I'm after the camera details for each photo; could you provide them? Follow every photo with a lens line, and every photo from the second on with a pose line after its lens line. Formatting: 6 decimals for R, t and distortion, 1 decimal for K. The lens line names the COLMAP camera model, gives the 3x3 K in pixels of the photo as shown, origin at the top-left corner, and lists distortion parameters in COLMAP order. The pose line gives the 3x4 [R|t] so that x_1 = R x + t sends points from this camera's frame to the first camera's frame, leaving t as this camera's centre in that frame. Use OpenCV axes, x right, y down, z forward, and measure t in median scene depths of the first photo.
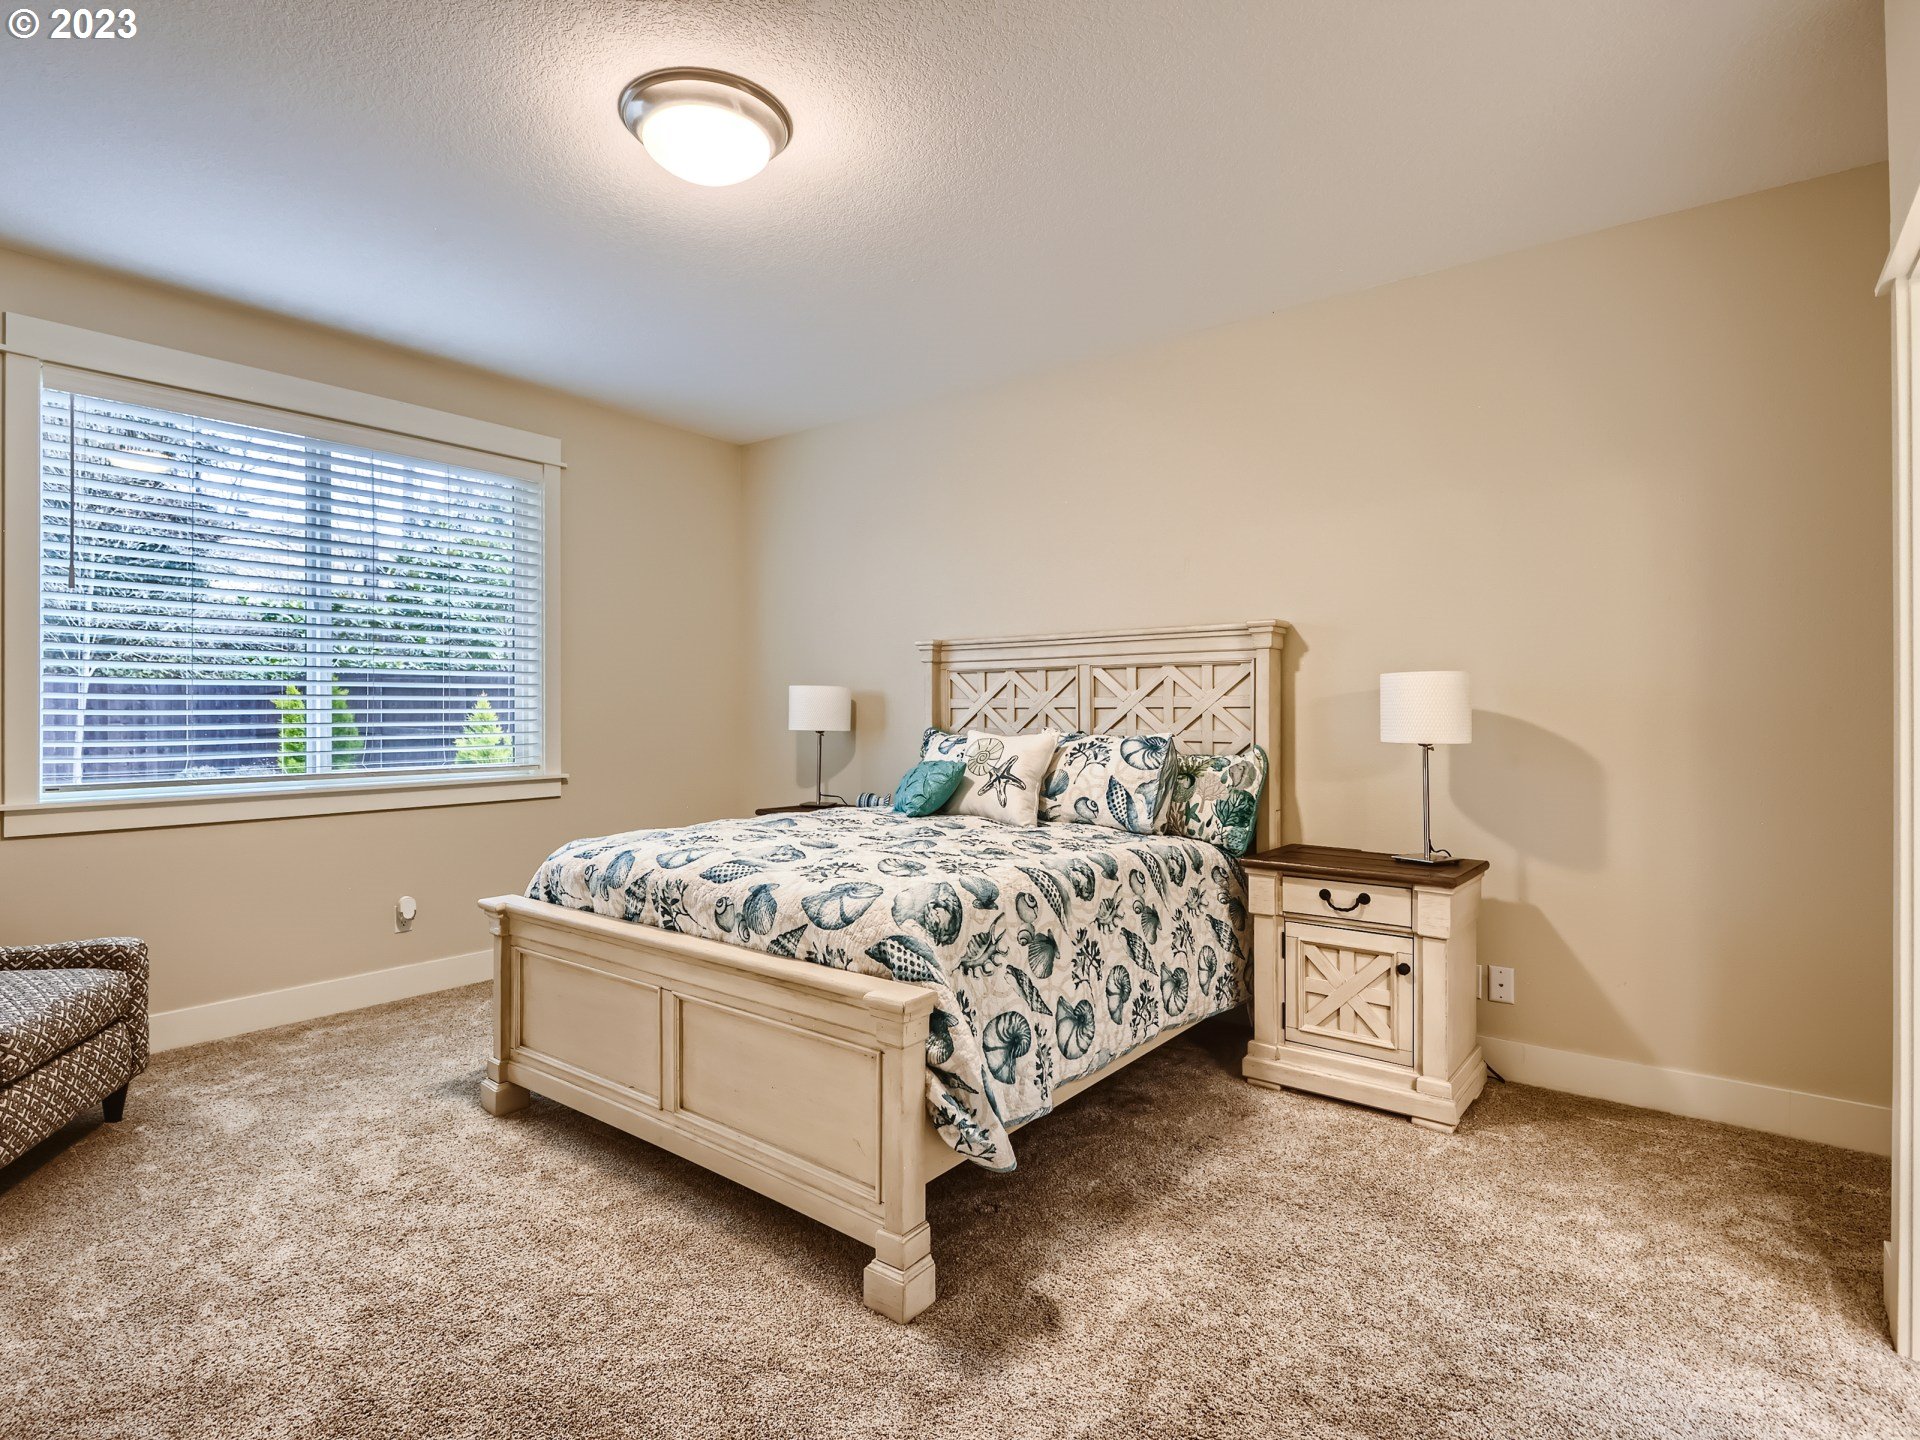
lens RADIAL K [[991.0, 0, 953.2], [0, 991.0, 714.6], [0, 0, 1]] dist [0.008447, -0.006828]
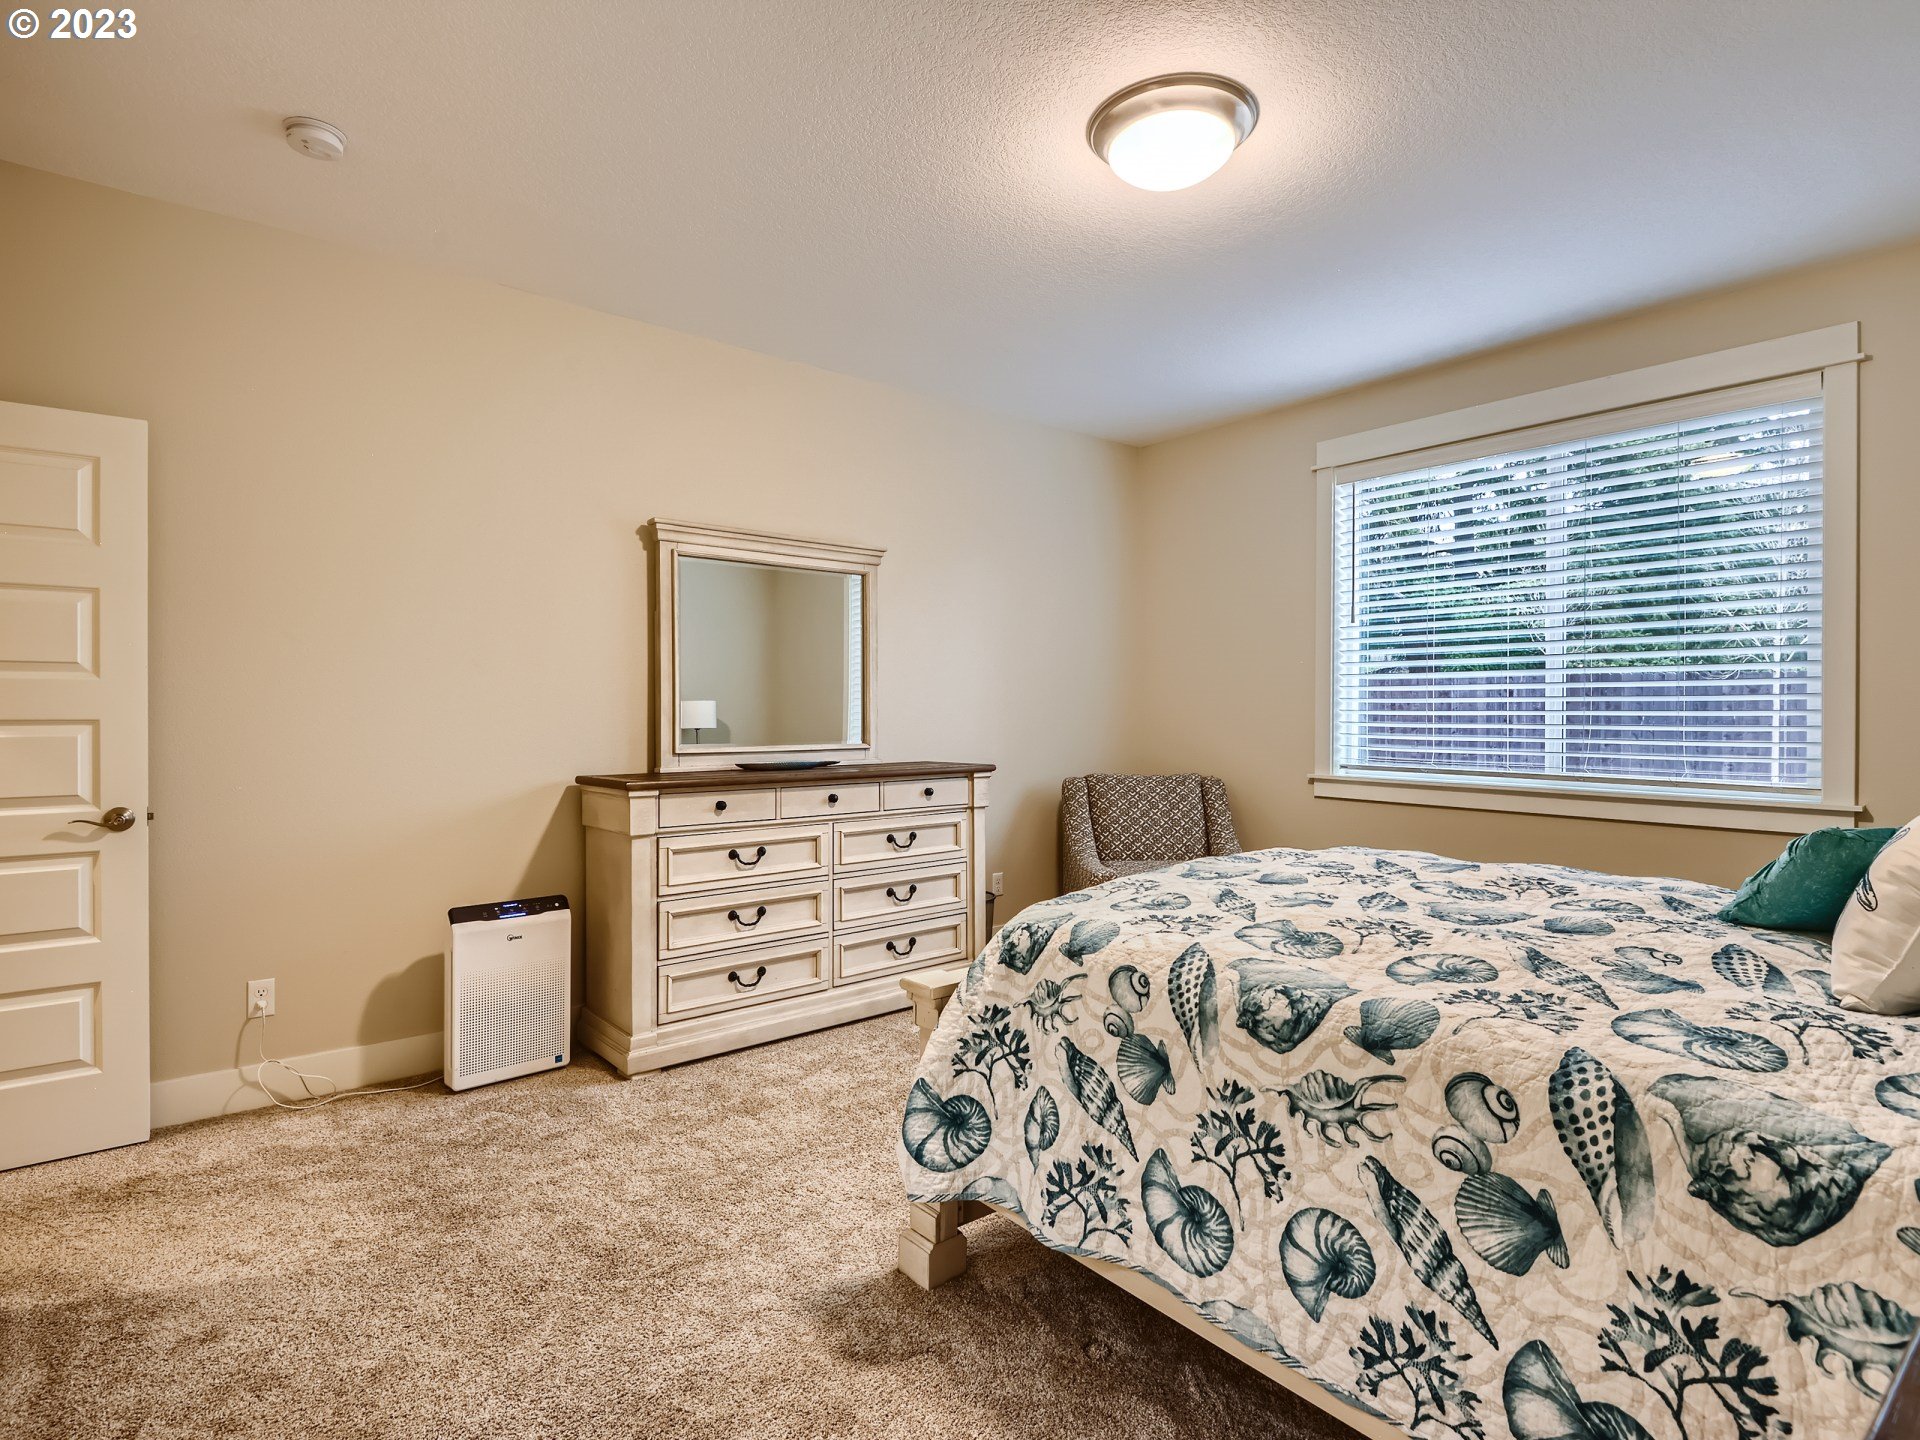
lens RADIAL K [[991.0, 0, 953.2], [0, 991.0, 714.6], [0, 0, 1]] dist [0.008447, -0.006828]
pose [[-0.233280, 0.005959, -0.972391, 0.720525], [-0.007846, 0.999937, 0.008010, -0.007021], [0.972378, 0.009498, -0.233218, 0.941048]]
